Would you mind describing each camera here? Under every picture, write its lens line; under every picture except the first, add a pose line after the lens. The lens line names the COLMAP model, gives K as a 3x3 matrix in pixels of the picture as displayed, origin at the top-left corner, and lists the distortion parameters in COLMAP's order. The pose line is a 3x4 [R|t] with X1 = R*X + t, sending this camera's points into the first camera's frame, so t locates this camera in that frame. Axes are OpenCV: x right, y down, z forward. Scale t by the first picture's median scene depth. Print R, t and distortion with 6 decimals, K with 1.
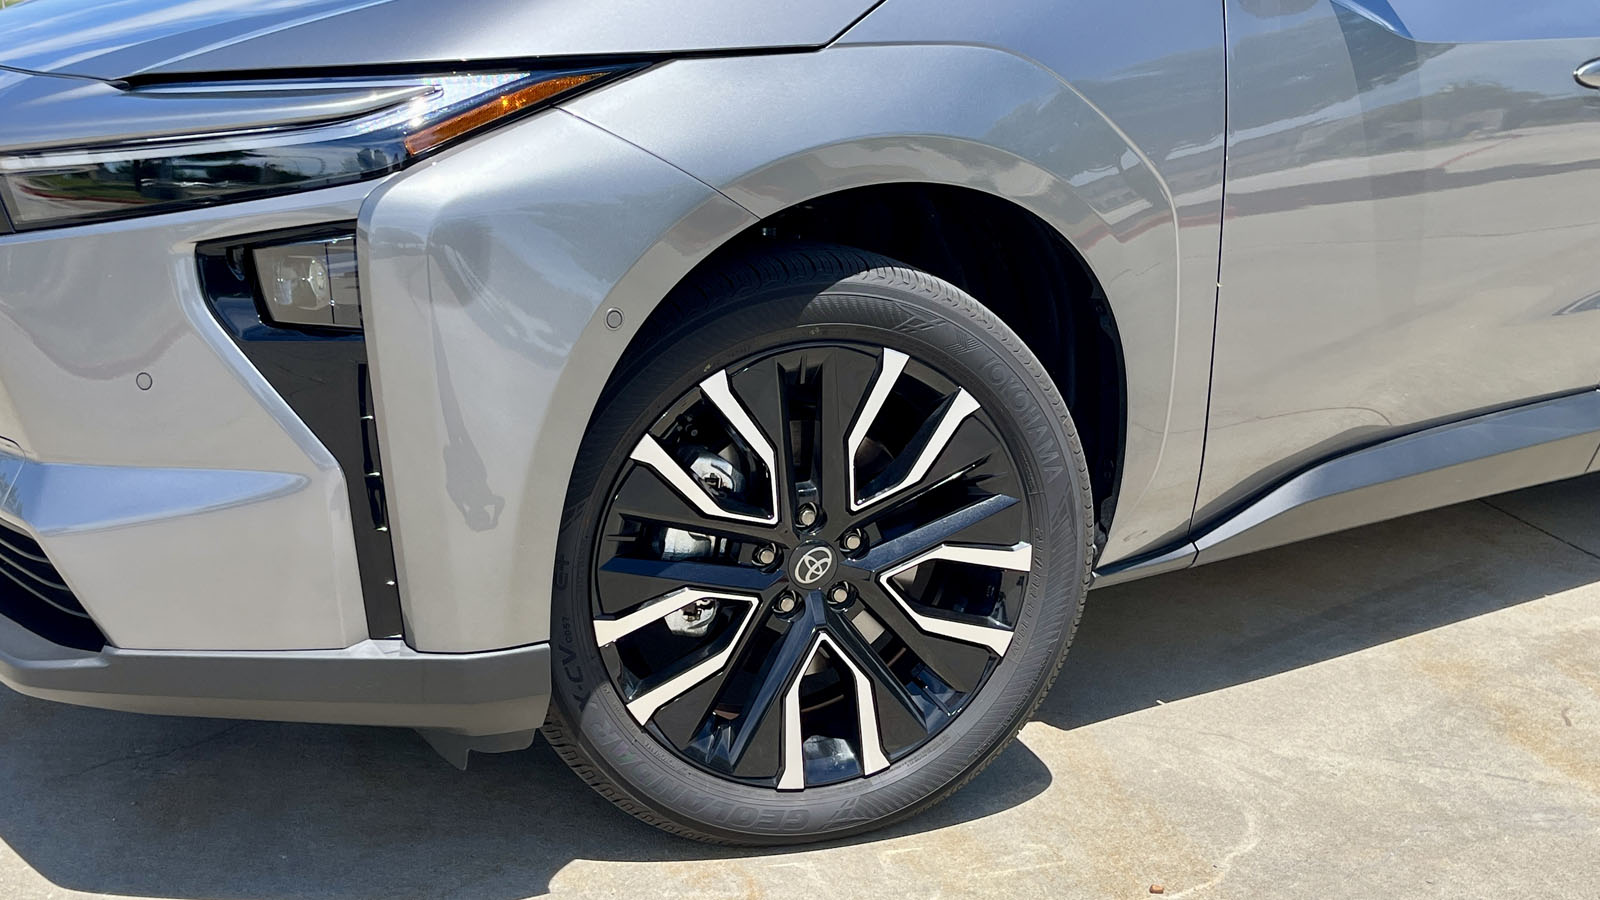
lens RADIAL K [[1704.8, 0, 752.4], [0, 1704.8, 447.3], [0, 0, 1]] dist [0.050728, -0.007096]
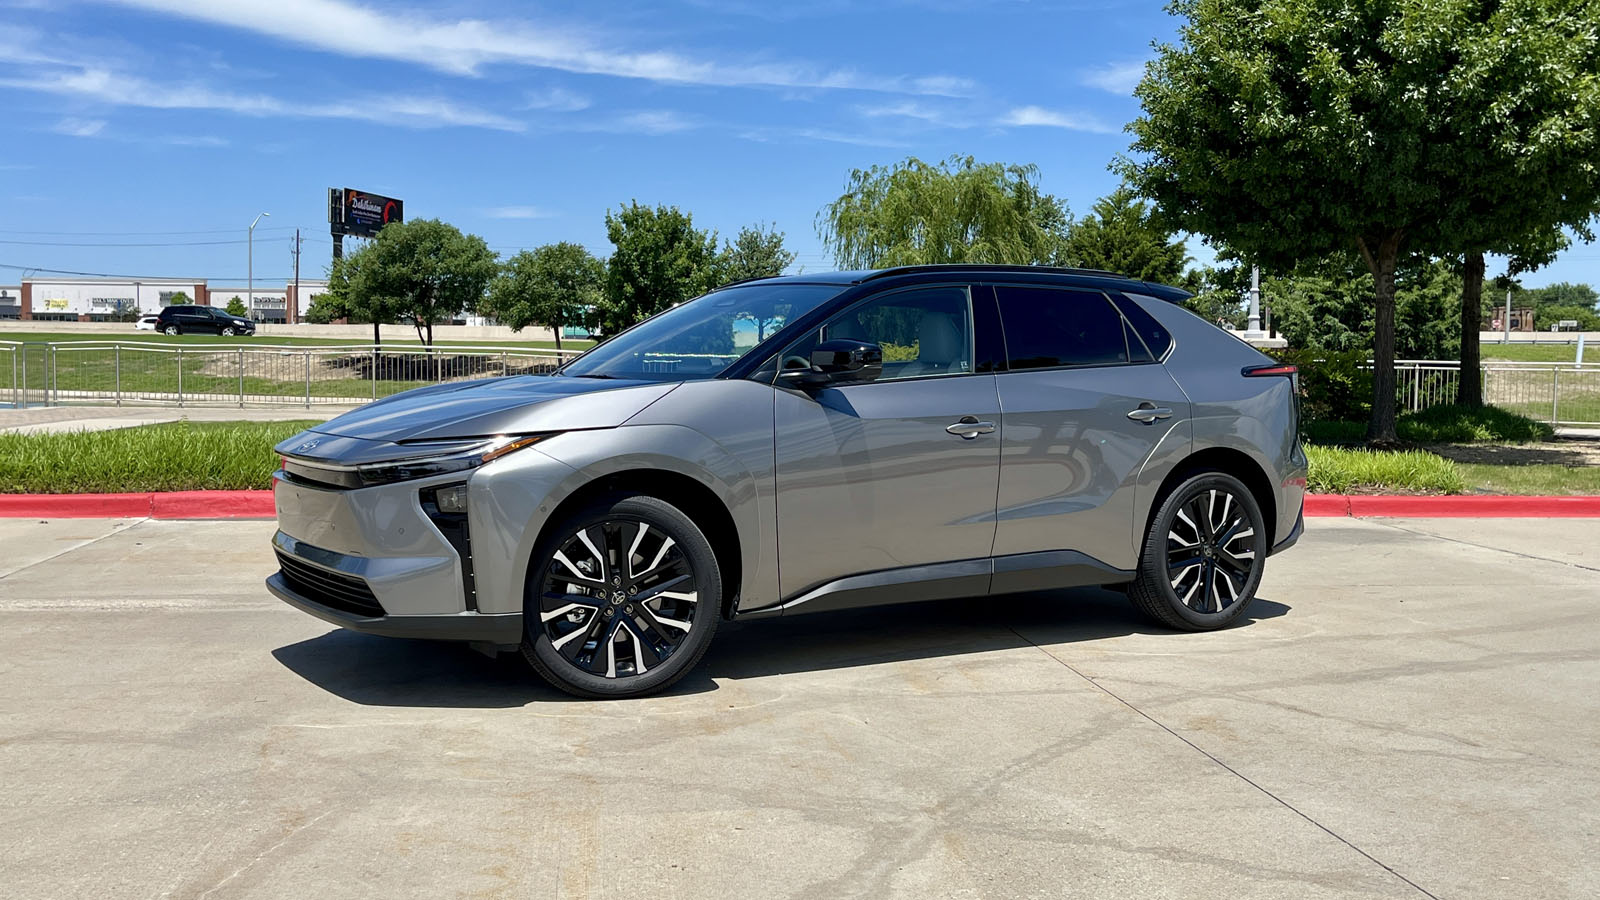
lens RADIAL K [[1592.8, 0, 794.8], [0, 1592.8, 390.8], [0, 0, 1]] dist [0.051740, -0.013082]
pose [[0.999114, -0.015668, -0.039065, 0.458786], [0.006769, 0.975866, -0.218267, 0.327164], [0.041542, 0.217809, 0.975107, -1.767248]]
